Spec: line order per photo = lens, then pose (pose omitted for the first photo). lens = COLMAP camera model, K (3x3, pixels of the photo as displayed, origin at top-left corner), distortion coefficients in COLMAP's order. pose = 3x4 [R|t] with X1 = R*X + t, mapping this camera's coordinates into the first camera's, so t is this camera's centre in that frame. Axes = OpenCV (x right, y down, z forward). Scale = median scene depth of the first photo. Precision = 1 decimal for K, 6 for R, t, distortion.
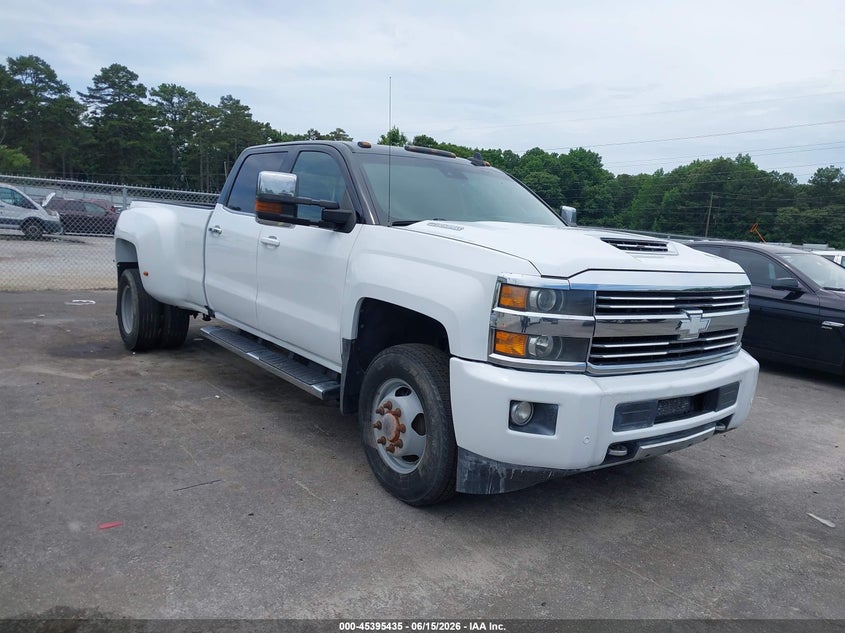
lens RADIAL K [[677.6, 0, 422.5], [0, 677.6, 316.5], [0, 0, 1]] dist [-0.003092, 0.007722]
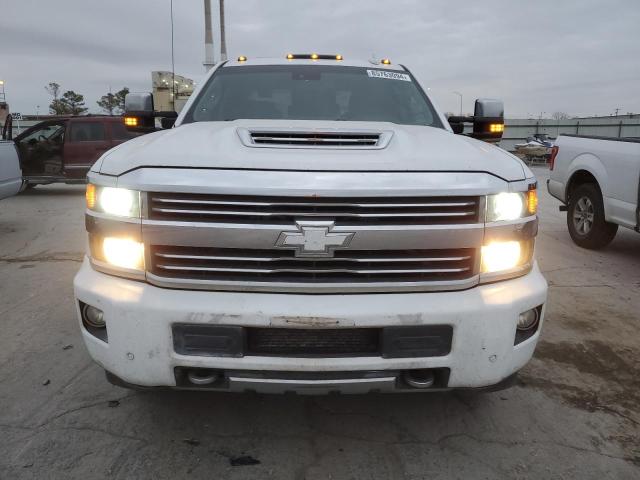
lens RADIAL K [[472.0, 0, 319.3], [0, 472.0, 213.6], [0, 0, 1]] dist [0.059594, 0.000156]
pose [[0.798874, 0.059487, -0.598549, 0.679254], [-0.045086, 0.998220, 0.039033, -0.035918], [0.599806, -0.004196, 0.800134, 0.537590]]
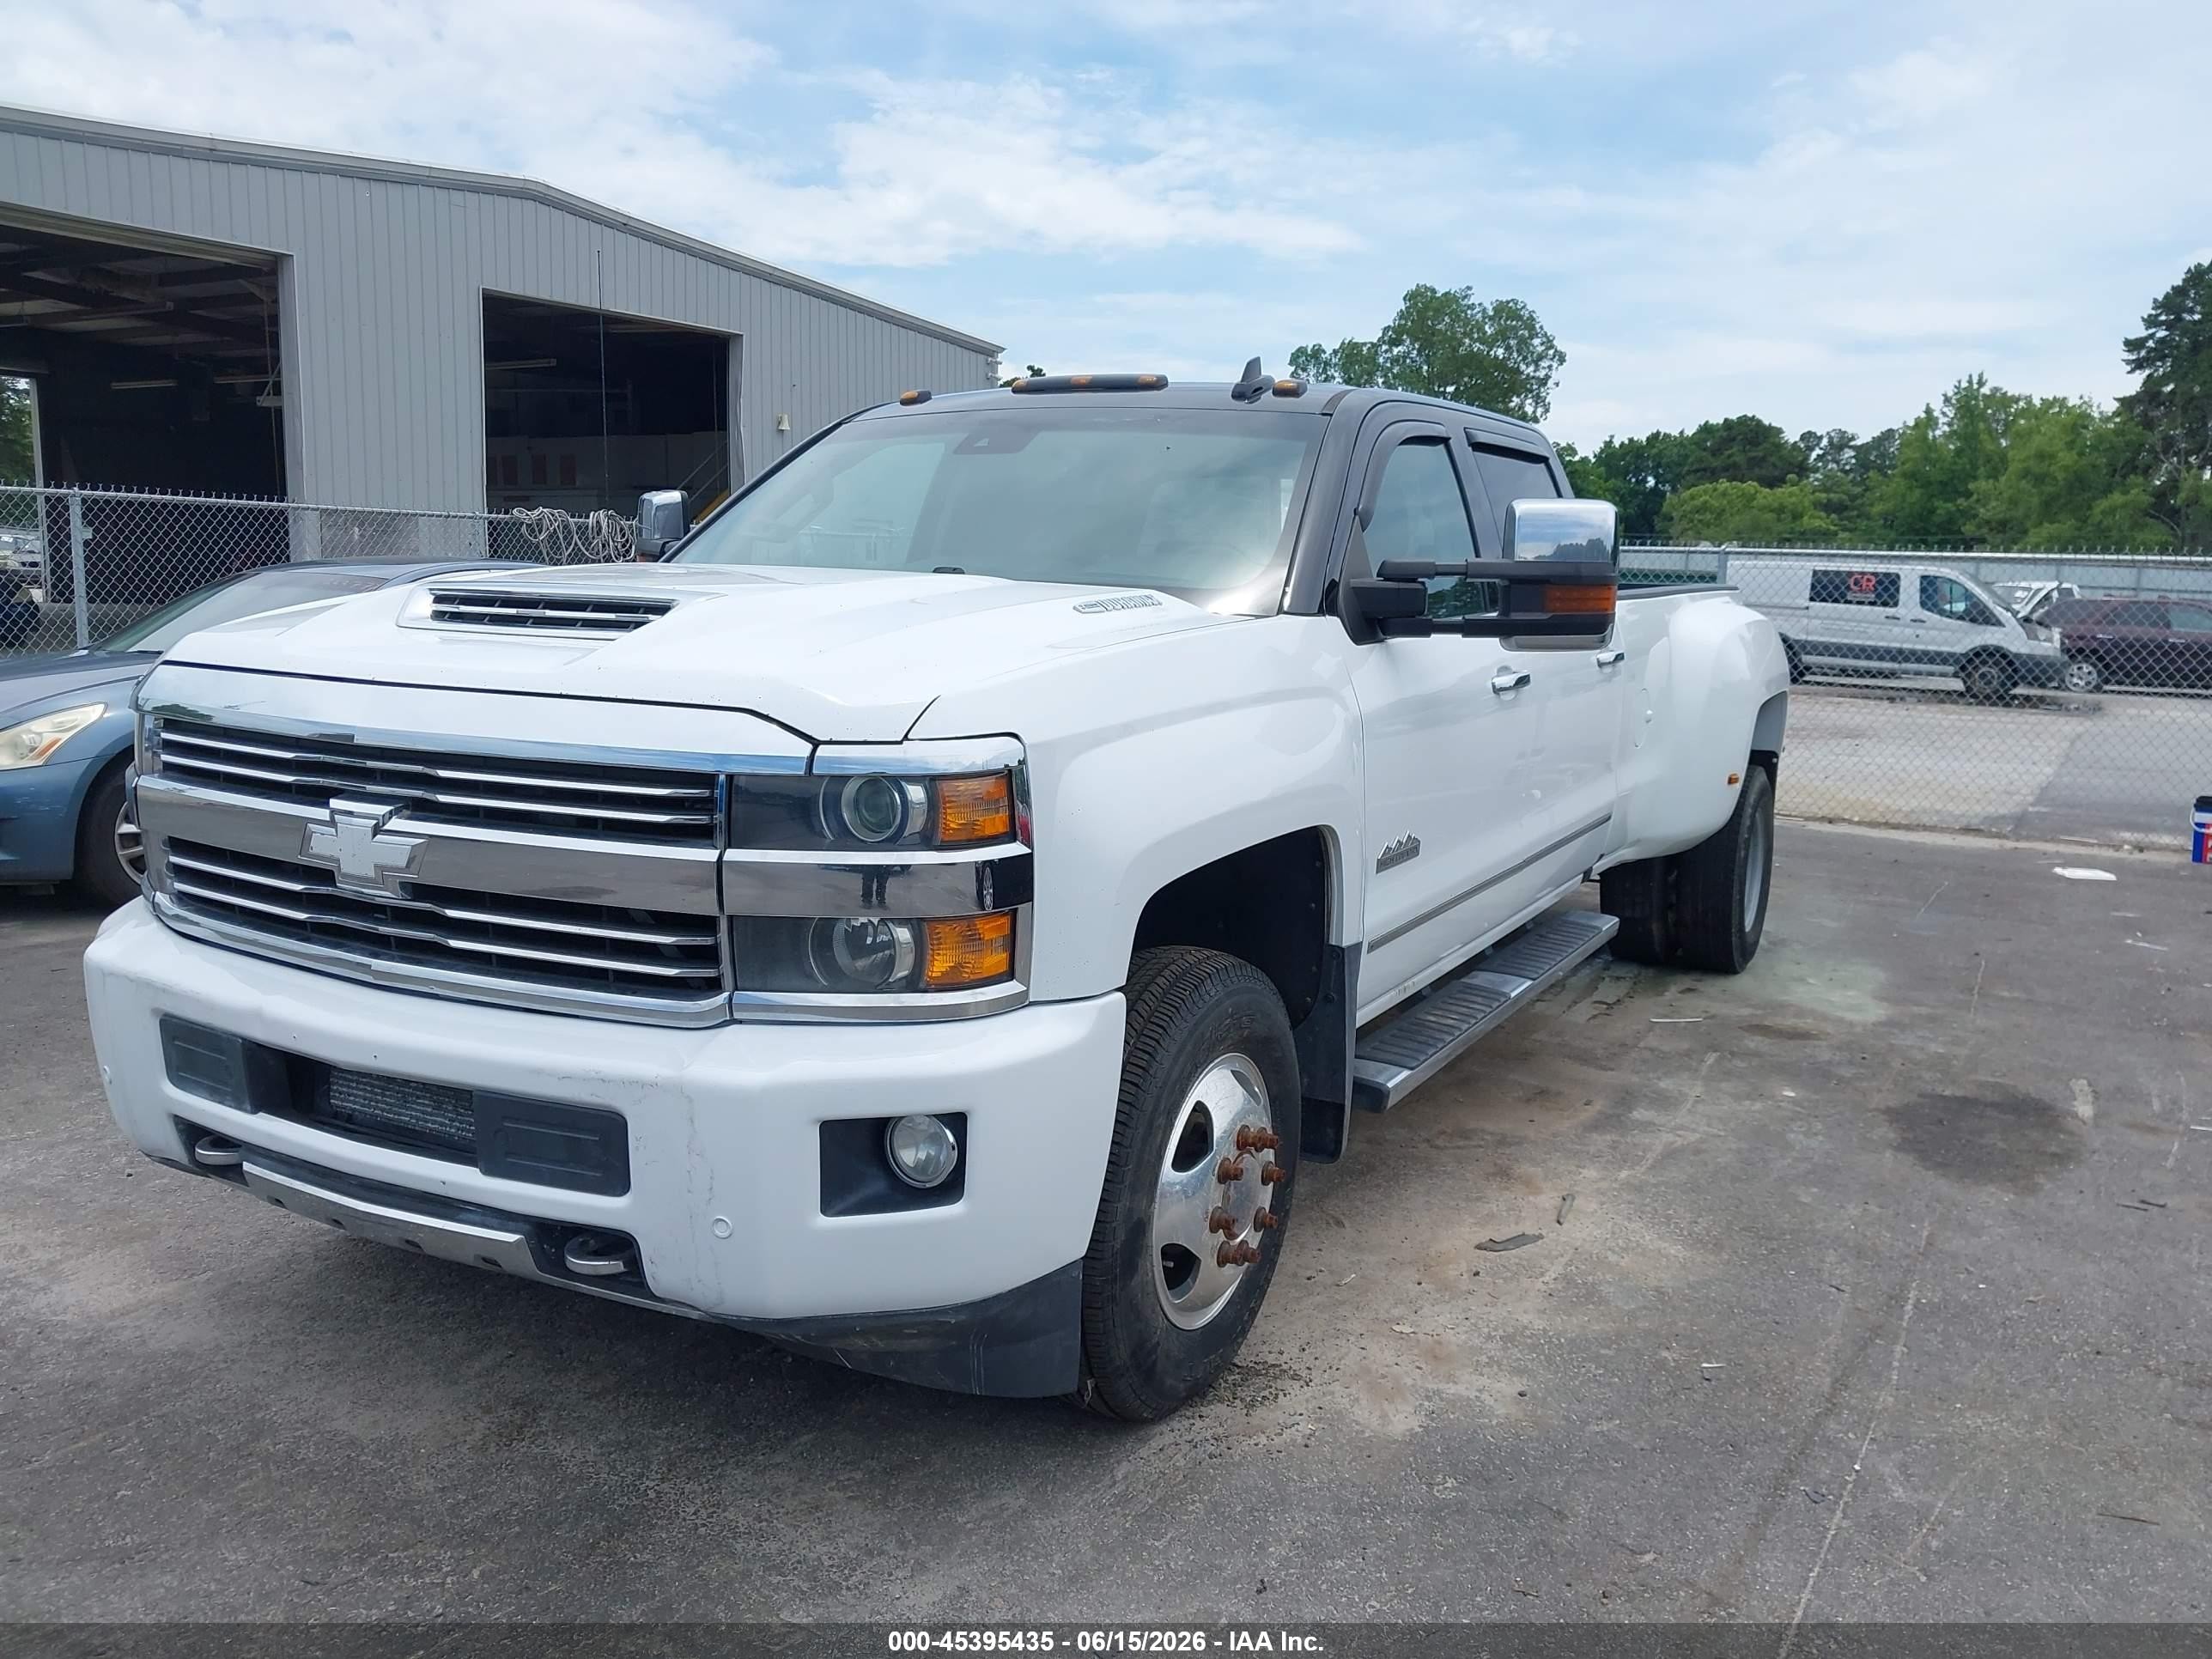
lens RADIAL K [[1719.2, 0, 1106.0], [0, 1719.2, 829.5], [0, 0, 1]] dist [0.038705, 0.000020]
pose [[0.409941, 0.082770, -0.908349, 1.198879], [-0.126101, 0.991454, 0.033433, -0.063122], [0.903353, 0.100838, 0.416875, 0.915216]]
